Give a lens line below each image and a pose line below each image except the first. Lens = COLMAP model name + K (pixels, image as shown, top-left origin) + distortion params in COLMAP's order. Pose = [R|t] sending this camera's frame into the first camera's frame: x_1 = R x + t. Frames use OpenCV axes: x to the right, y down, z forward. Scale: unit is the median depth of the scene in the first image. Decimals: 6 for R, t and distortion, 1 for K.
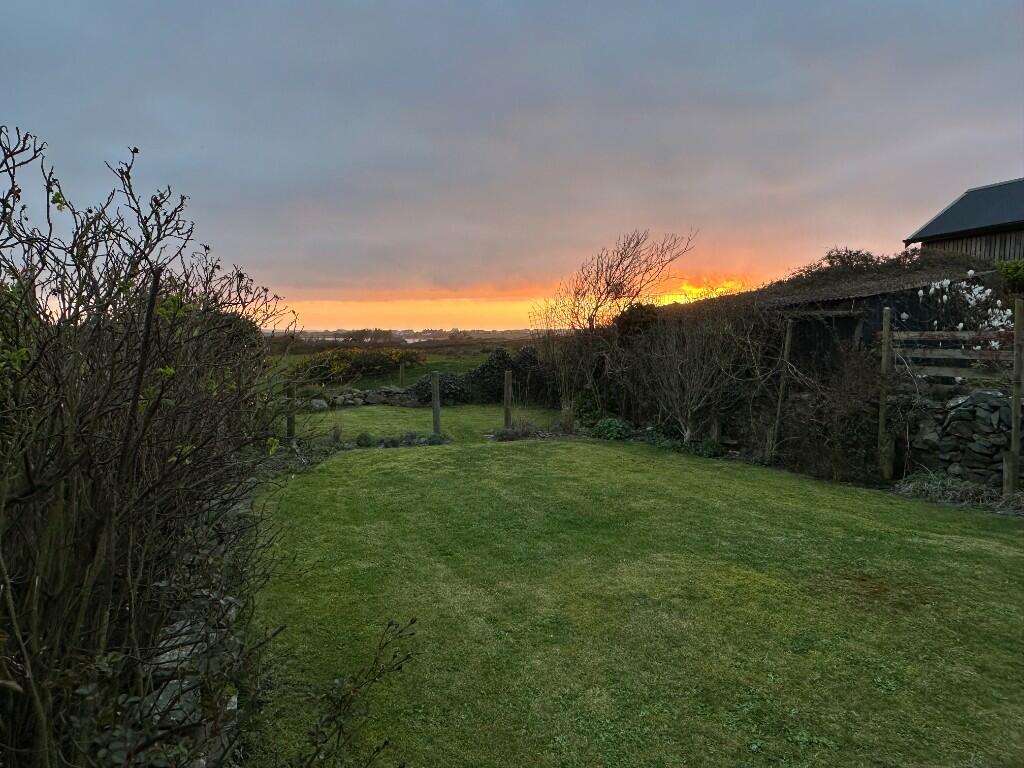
lens RADIAL K [[714.4, 0, 506.1], [0, 714.4, 383.5], [0, 0, 1]] dist [0.001489, 0.001424]
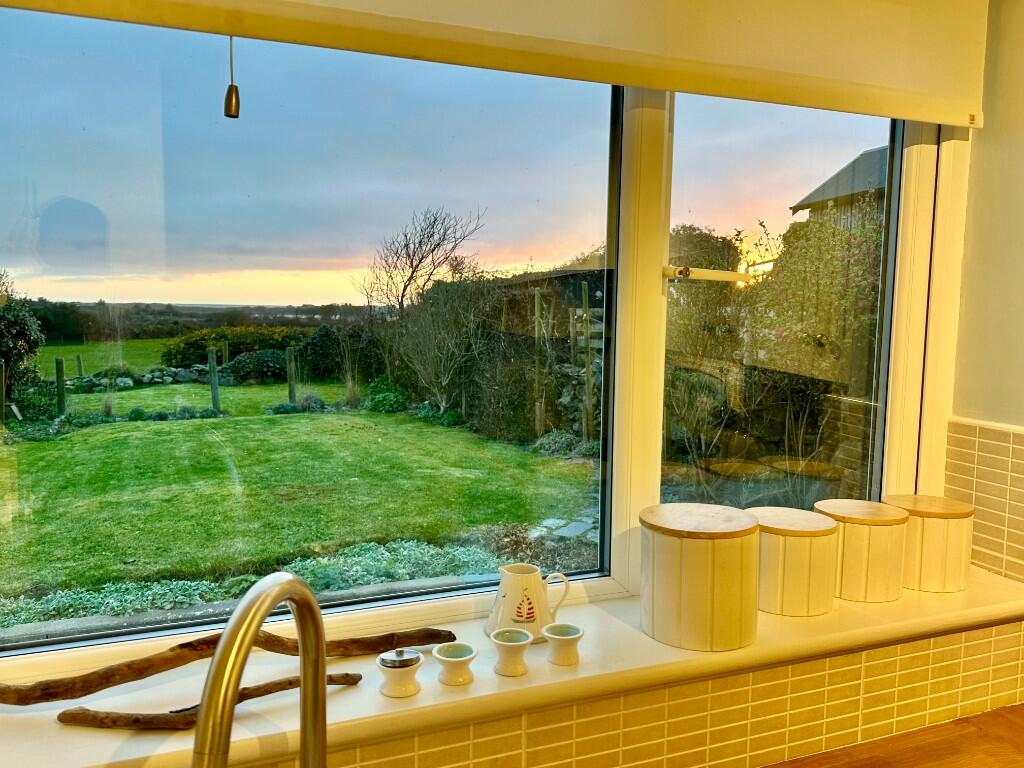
lens RADIAL K [[868.1, 0, 516.3], [0, 868.1, 385.3], [0, 0, 1]] dist [0.156331, -0.385957]
pose [[0.999974, -0.004567, 0.005586, 0.265175], [0.004467, 0.999831, 0.017807, 0.013361], [-0.005667, -0.017781, 0.999826, -0.208635]]
